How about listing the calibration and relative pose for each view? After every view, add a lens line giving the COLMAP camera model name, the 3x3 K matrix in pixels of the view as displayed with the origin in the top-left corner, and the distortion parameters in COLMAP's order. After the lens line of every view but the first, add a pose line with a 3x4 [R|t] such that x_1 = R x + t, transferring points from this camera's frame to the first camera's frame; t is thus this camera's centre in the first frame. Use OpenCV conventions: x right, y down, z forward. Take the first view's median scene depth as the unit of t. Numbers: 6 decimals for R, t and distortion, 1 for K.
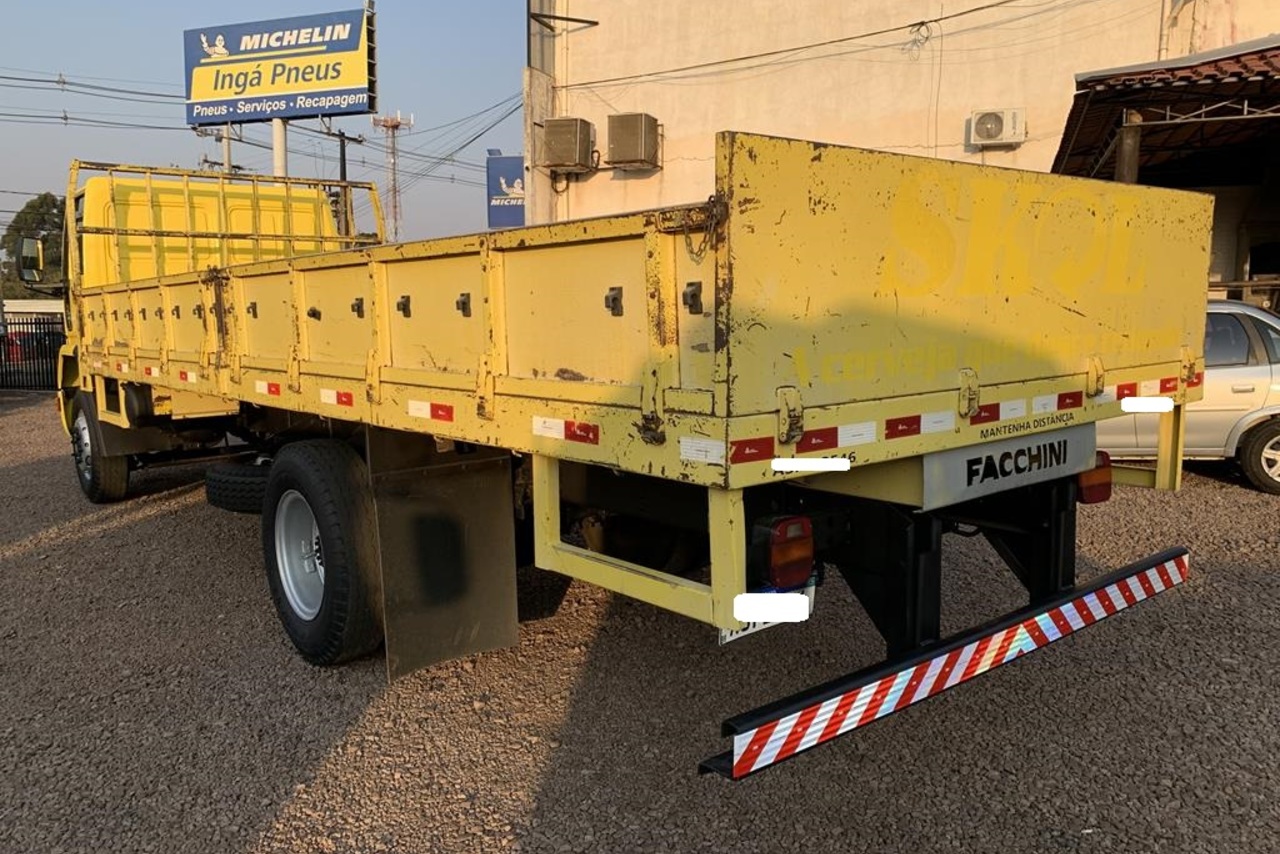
lens RADIAL K [[977.7, 0, 643.9], [0, 977.7, 434.2], [0, 0, 1]] dist [0.045817, -0.020579]
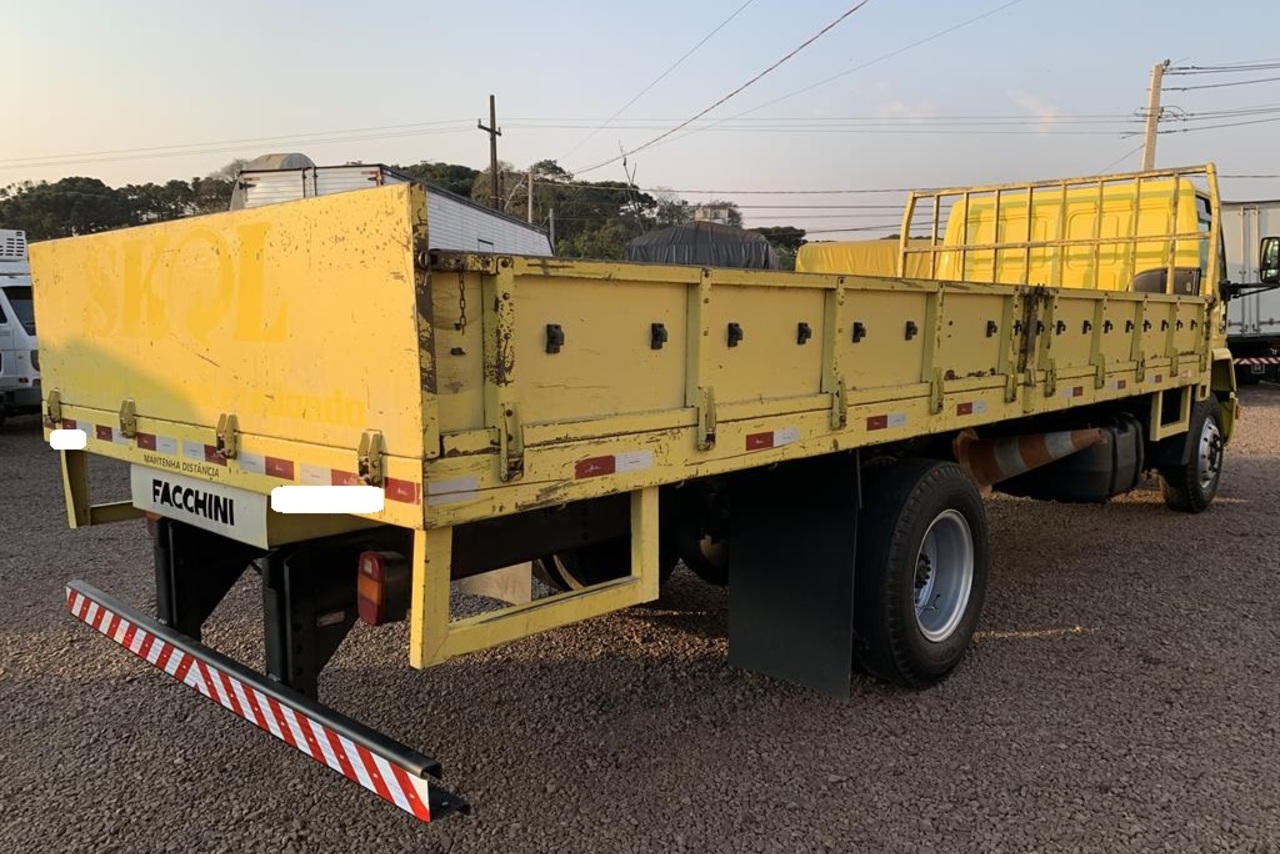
lens RADIAL K [[977.7, 0, 642.9], [0, 977.7, 421.9], [0, 0, 1]] dist [0.045817, -0.020579]
pose [[0.121381, 0.126056, -0.984569, 1.258343], [-0.125696, 0.985870, 0.110727, -0.197420], [0.984615, 0.110316, 0.135511, 1.149756]]
